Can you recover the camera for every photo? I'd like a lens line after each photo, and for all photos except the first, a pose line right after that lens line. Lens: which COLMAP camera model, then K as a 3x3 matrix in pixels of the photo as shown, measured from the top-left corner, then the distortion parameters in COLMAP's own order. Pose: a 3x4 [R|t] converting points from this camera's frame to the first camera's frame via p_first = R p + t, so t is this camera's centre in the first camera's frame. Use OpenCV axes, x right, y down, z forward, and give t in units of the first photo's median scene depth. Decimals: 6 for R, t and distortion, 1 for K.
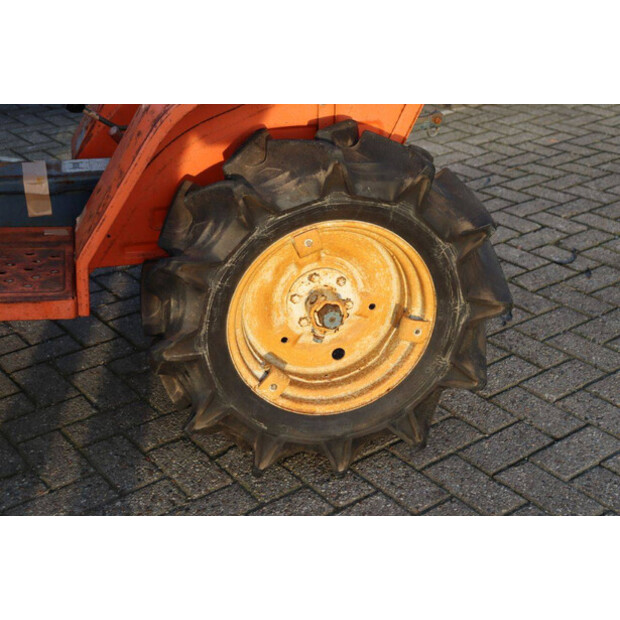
lens RADIAL K [[947.0, 0, 310.0], [0, 947.0, 310.0], [0, 0, 1]] dist [0.022088, 0.048517]
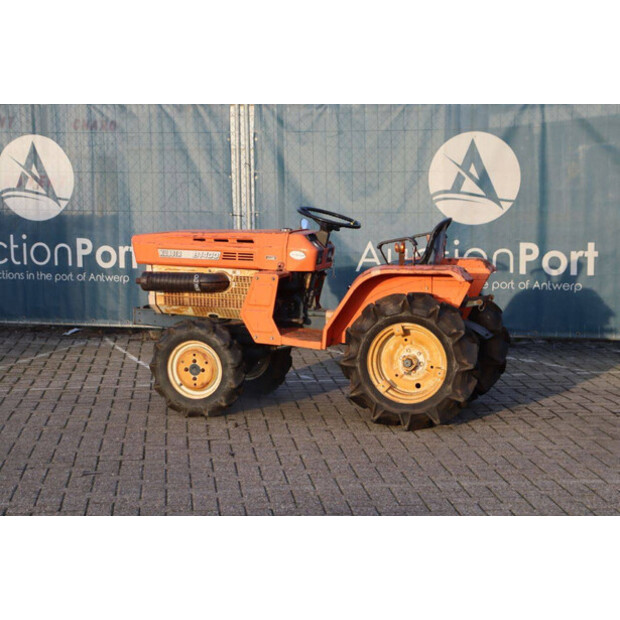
lens RADIAL K [[1455.5, 0, 310.0], [0, 1455.5, 310.0], [0, 0, 1]] dist [0.381872, 0.698868]
pose [[0.852560, 0.069213, -0.518026, 1.840458], [-0.244043, 0.929216, -0.277491, 1.039897], [0.462152, 0.362998, 0.809103, -2.407466]]
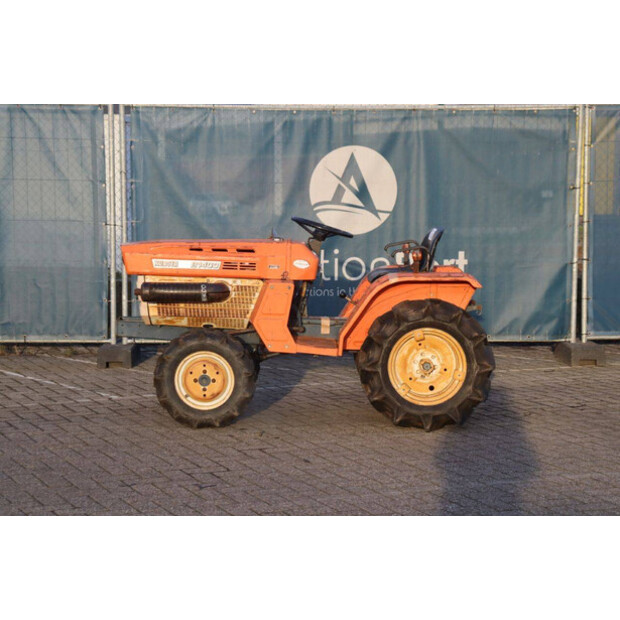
lens RADIAL K [[1455.5, 0, 310.0], [0, 1455.5, 310.0], [0, 0, 1]] dist [0.381872, 0.698868]
pose [[0.976152, 0.047746, -0.211774, 0.567723], [-0.120403, 0.930800, -0.345130, 1.328392], [0.180641, 0.362398, 0.914350, -2.926922]]
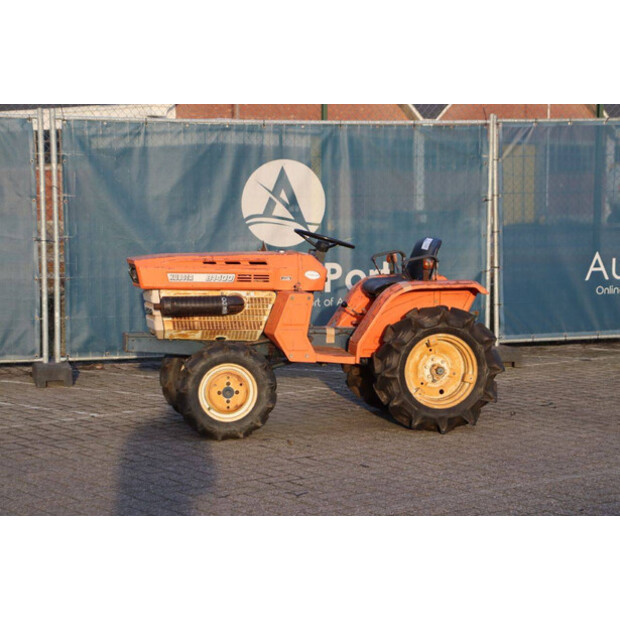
lens RADIAL K [[1455.5, 0, 310.0], [0, 1455.5, 310.0], [0, 0, 1]] dist [0.381872, 0.698868]
pose [[0.999796, 0.019712, -0.004500, -0.345149], [-0.019979, 0.928964, -0.369631, 1.437770], [-0.003106, 0.369646, 0.929168, -3.080660]]
